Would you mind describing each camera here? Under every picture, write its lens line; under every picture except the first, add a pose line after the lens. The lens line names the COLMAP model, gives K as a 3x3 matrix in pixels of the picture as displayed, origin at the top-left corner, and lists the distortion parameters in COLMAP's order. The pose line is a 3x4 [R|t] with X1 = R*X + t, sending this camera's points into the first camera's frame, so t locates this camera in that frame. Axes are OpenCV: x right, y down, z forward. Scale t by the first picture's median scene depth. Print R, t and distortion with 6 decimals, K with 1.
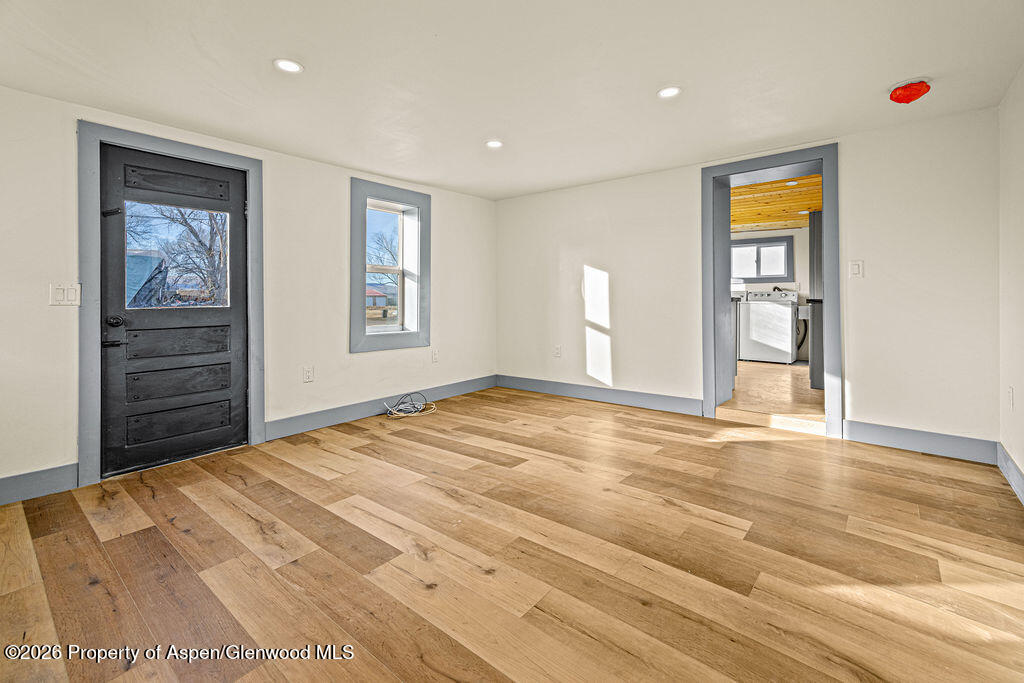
lens RADIAL K [[445.1, 0, 519.3], [0, 445.1, 297.9], [0, 0, 1]] dist [0.009147, -0.001474]
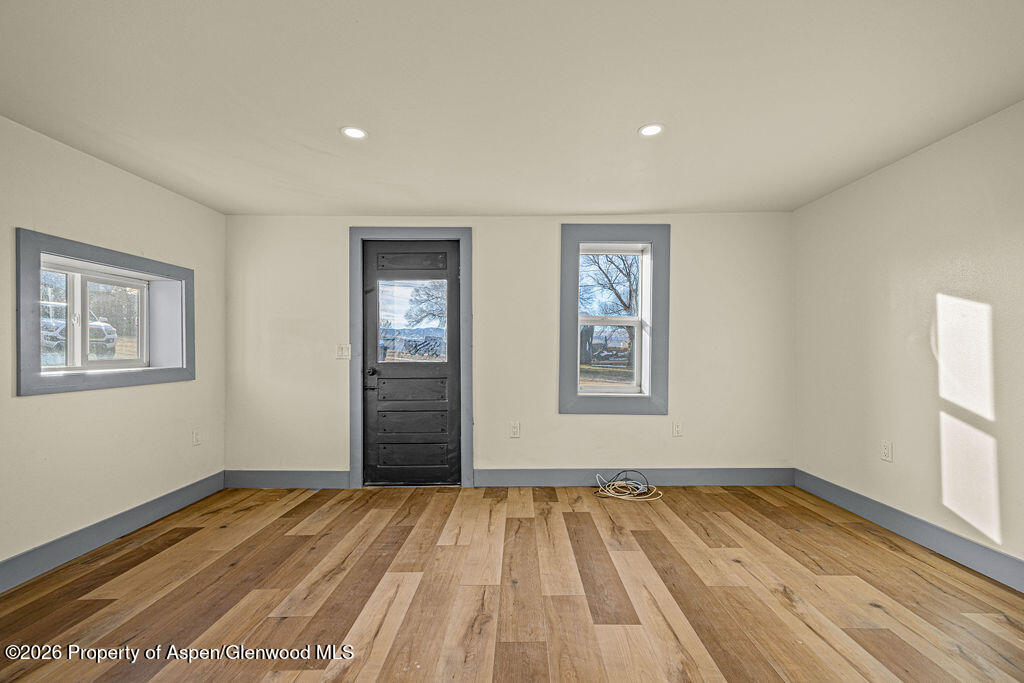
lens RADIAL K [[439.6, 0, 522.0], [0, 439.6, 348.2], [0, 0, 1]] dist [0.003865, 0.000046]
pose [[0.636421, -0.001652, -0.771340, 0.414078], [-0.000443, 0.999997, -0.002508, -0.014161], [0.771342, 0.001938, 0.636418, 0.525032]]
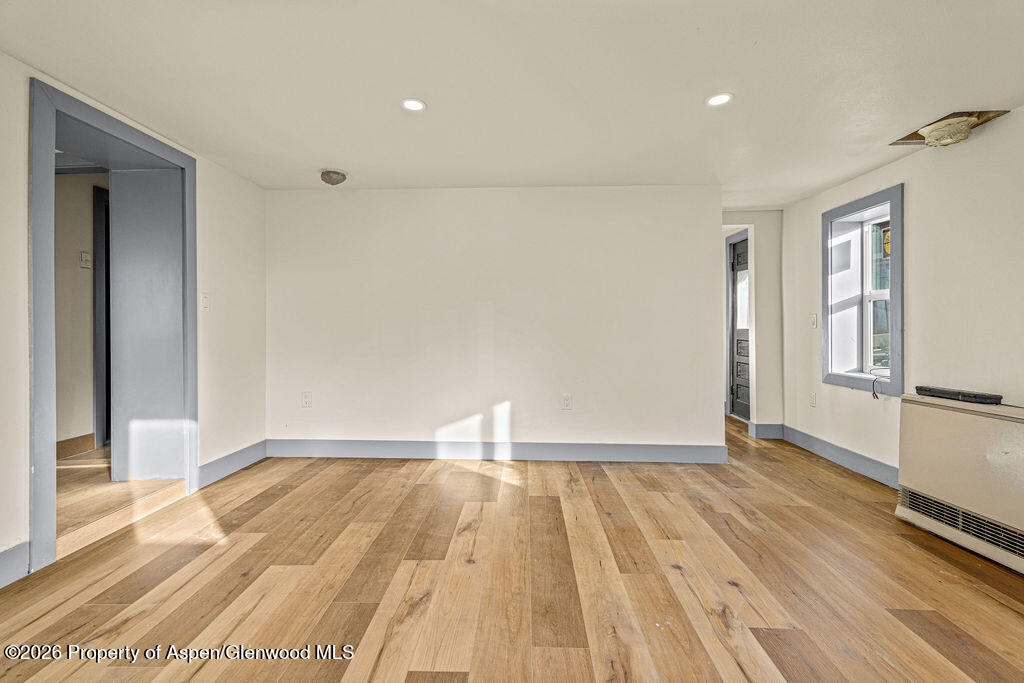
lens RADIAL K [[439.6, 0, 512.6], [0, 439.6, 322.1], [0, 0, 1]] dist [0.003865, 0.000046]
pose [[-0.604159, 0.018337, 0.796653, -0.460828], [0.009380, 0.999830, -0.015900, -0.001671], [-0.796809, -0.002133, -0.604228, 1.287670]]
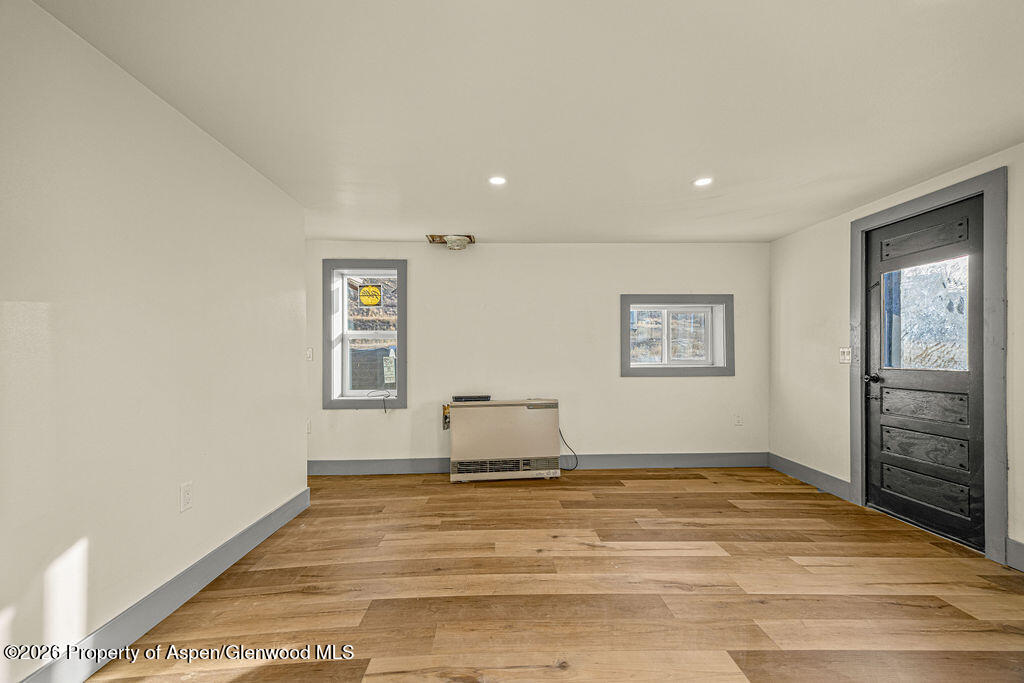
lens RADIAL K [[439.6, 0, 509.2], [0, 439.6, 352.5], [0, 0, 1]] dist [0.003865, 0.000046]
pose [[-0.753698, 0.005556, -0.657198, 0.605094], [0.006165, 0.999980, 0.001383, -0.024103], [0.657192, -0.003010, -0.753717, 1.286073]]
